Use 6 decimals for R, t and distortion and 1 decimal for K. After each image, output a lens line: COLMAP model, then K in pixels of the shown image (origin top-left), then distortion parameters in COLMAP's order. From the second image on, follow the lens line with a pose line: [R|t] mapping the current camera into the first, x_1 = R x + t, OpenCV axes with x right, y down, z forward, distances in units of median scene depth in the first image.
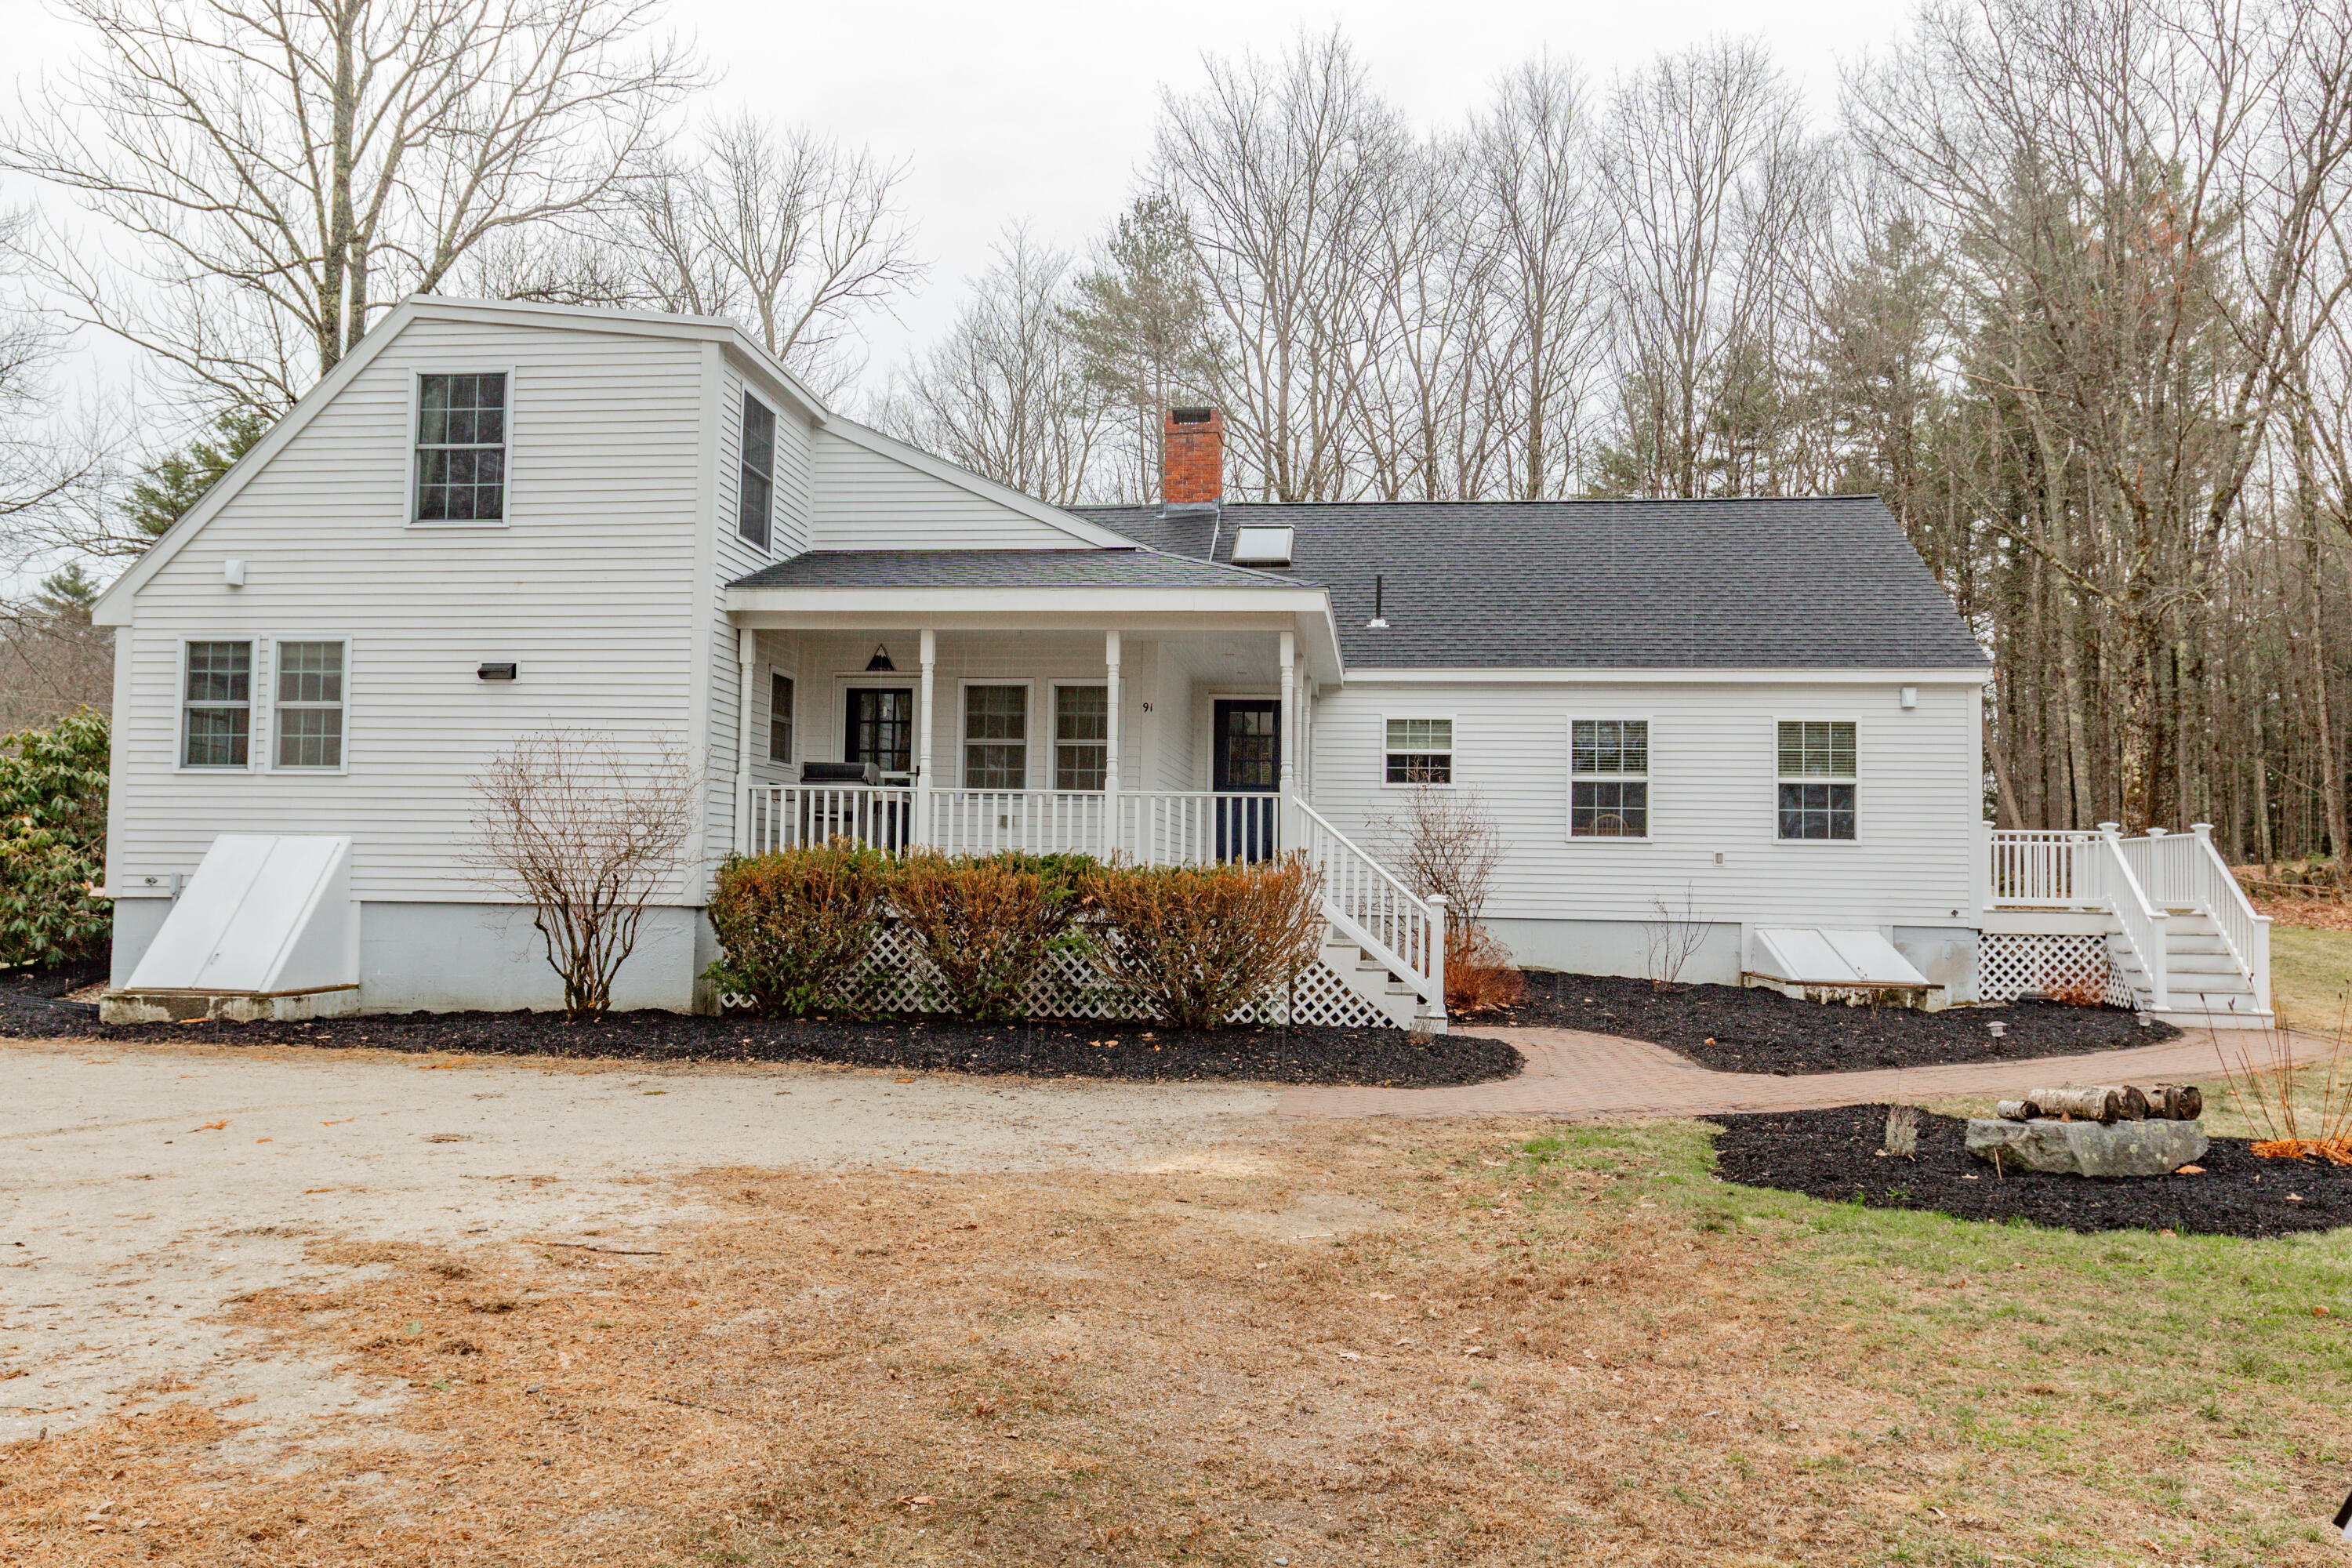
lens RADIAL K [[1717.3, 0, 1176.0], [0, 1717.3, 784.0], [0, 0, 1]] dist [0.027306, -0.006858]
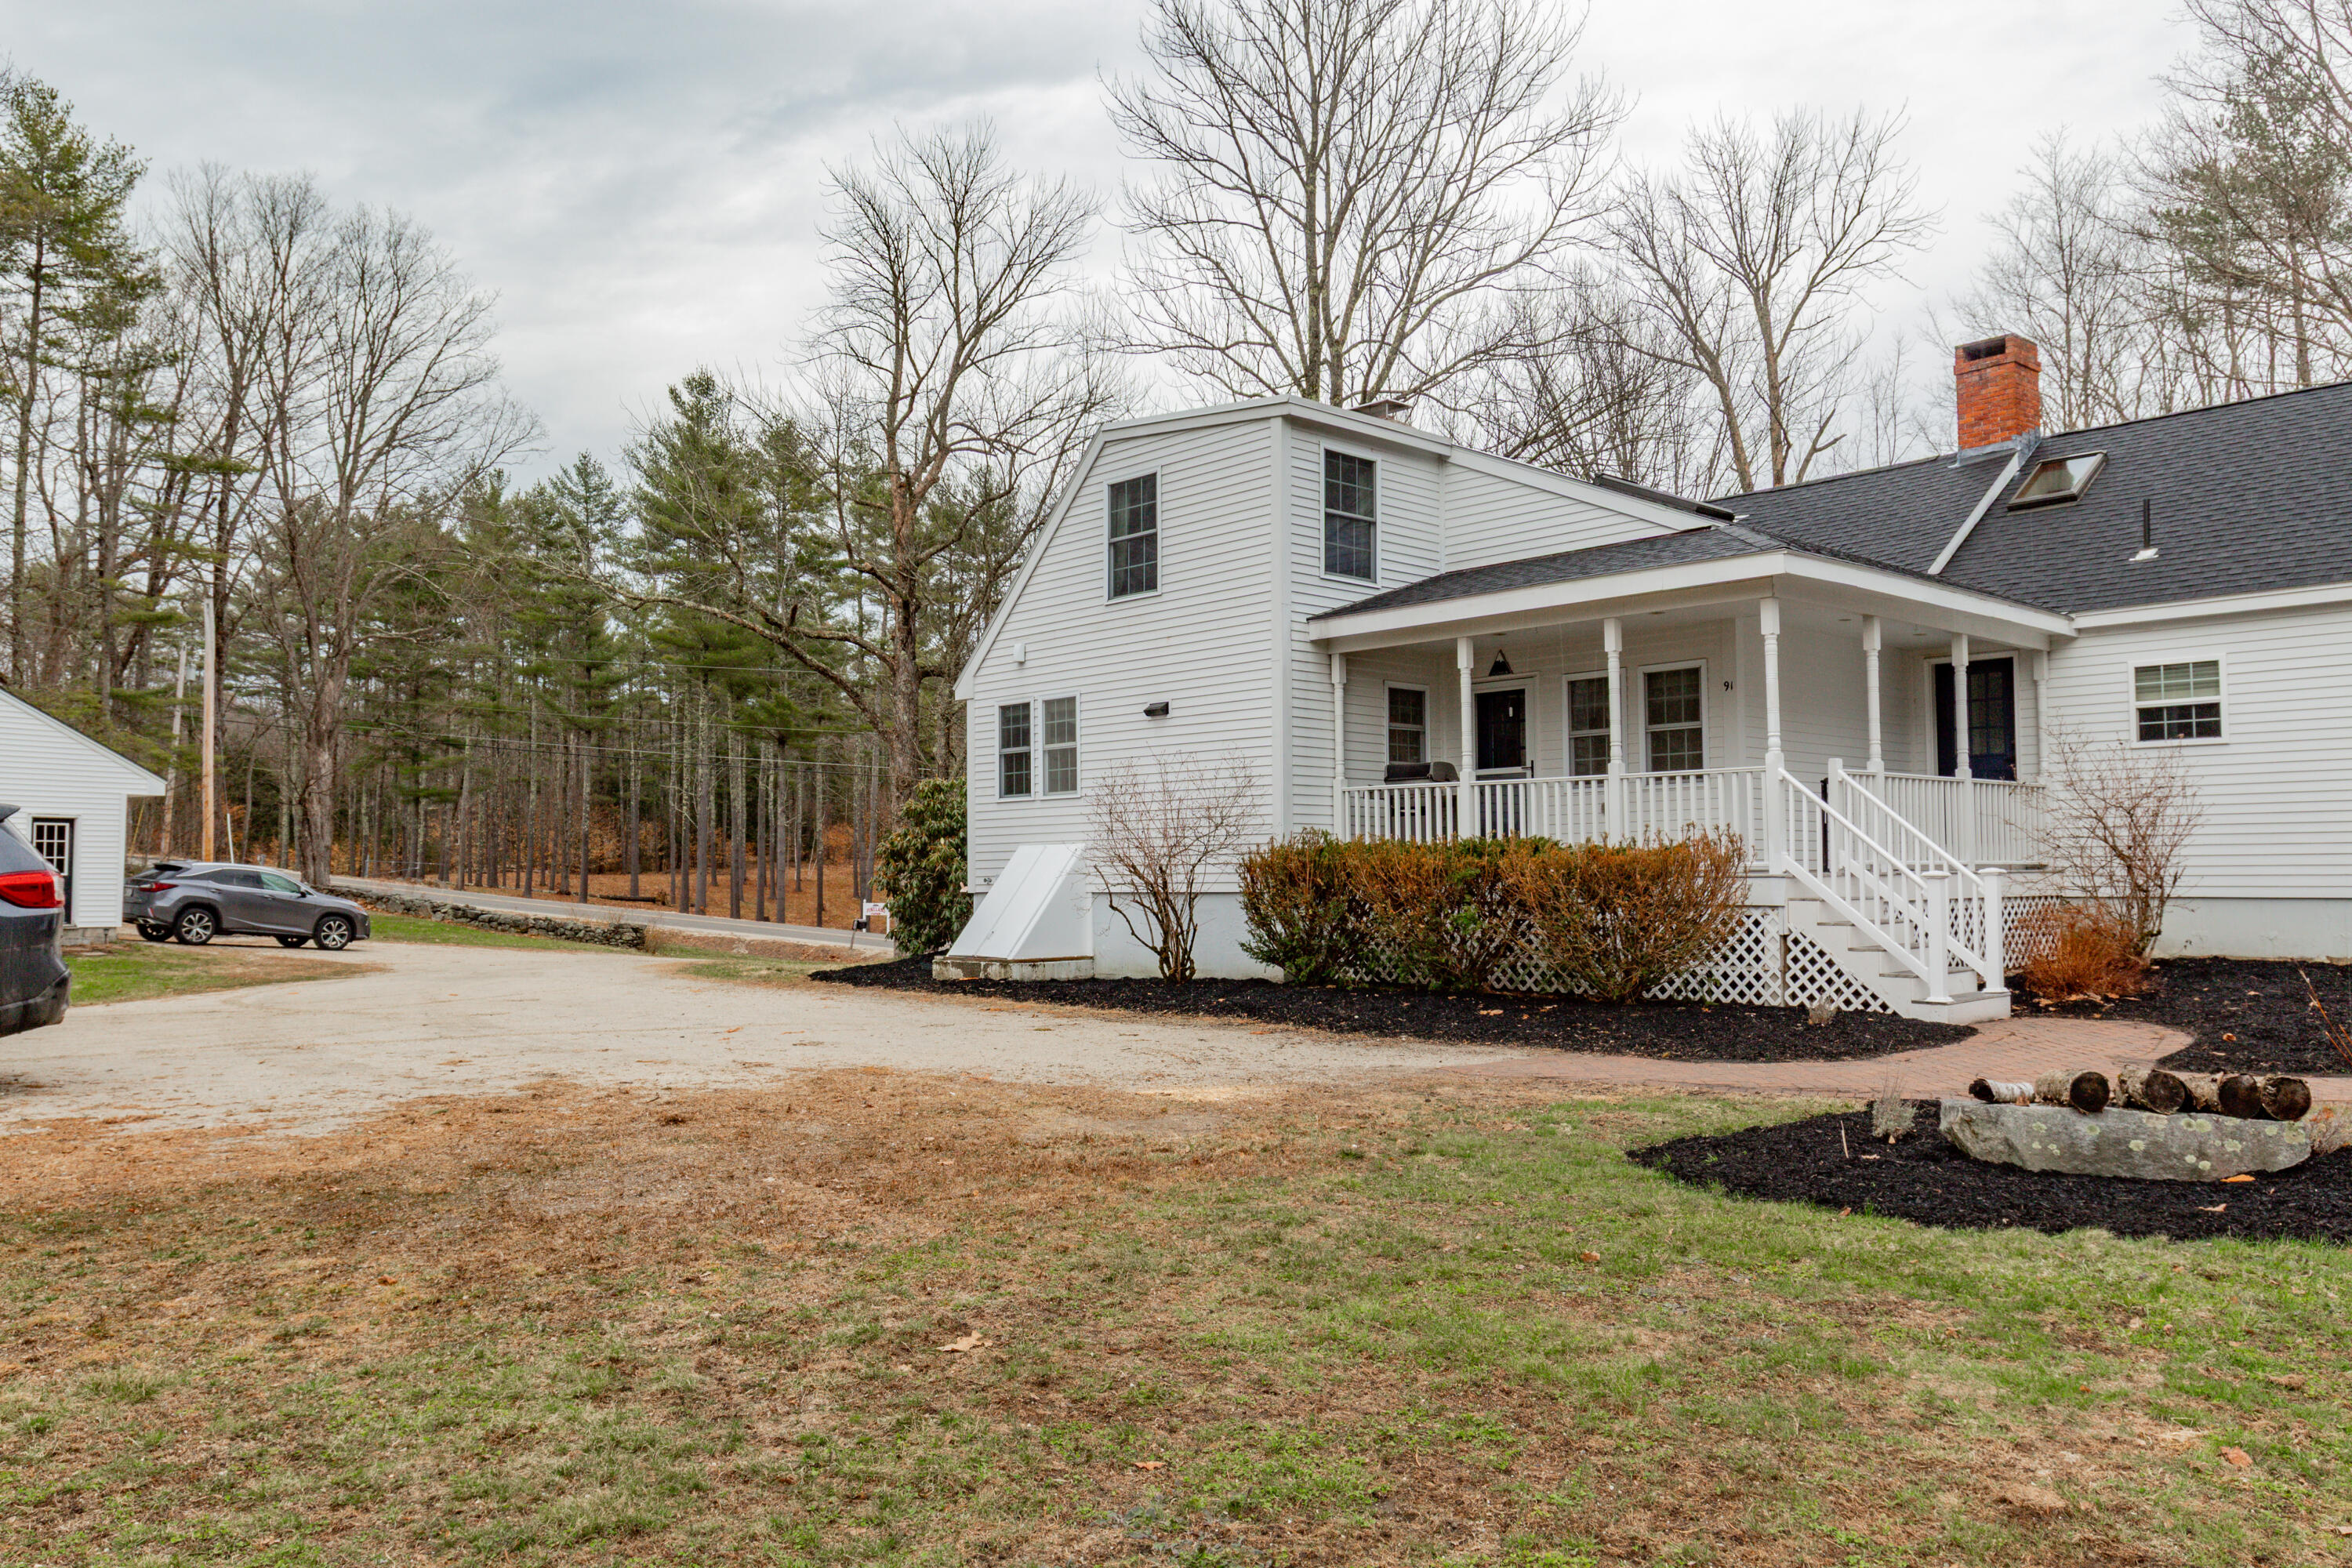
lens RADIAL K [[1717.3, 0, 1176.0], [0, 1717.3, 784.0], [0, 0, 1]] dist [0.027306, -0.006858]
pose [[0.762663, -0.056655, -0.644309, 0.416257], [0.054807, 0.998234, -0.022901, 0.018526], [0.644469, -0.017847, 0.764422, 0.044975]]
